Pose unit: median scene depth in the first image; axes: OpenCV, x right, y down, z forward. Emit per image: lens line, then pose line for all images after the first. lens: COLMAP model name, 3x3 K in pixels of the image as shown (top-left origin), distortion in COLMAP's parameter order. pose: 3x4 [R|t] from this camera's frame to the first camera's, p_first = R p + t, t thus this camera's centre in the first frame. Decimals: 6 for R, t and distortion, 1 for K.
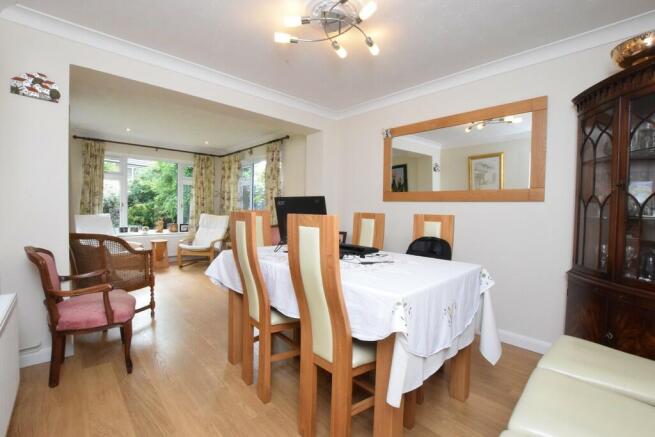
lens RADIAL K [[293.4, 0, 326.3], [0, 293.4, 217.3], [0, 0, 1]] dist [-0.000975, -0.000043]
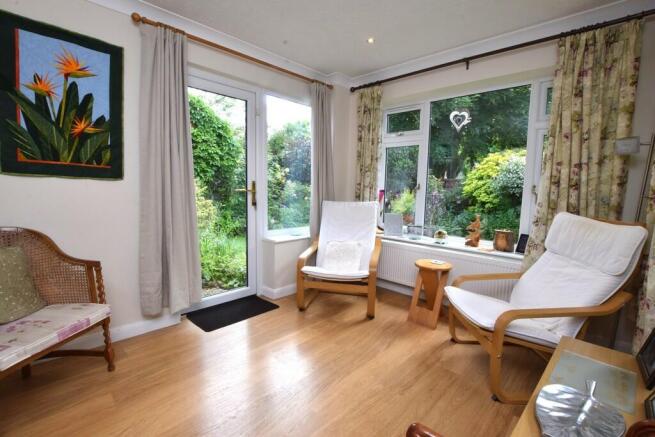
lens RADIAL K [[303.2, 0, 326.6], [0, 303.2, 211.9], [0, 0, 1]] dist [-0.003580, -0.000642]
pose [[0.080452, 0.073137, -0.994072, -0.103365], [-0.042526, 0.996648, 0.069885, -0.025781], [0.995851, 0.036651, 0.083293, 0.704183]]
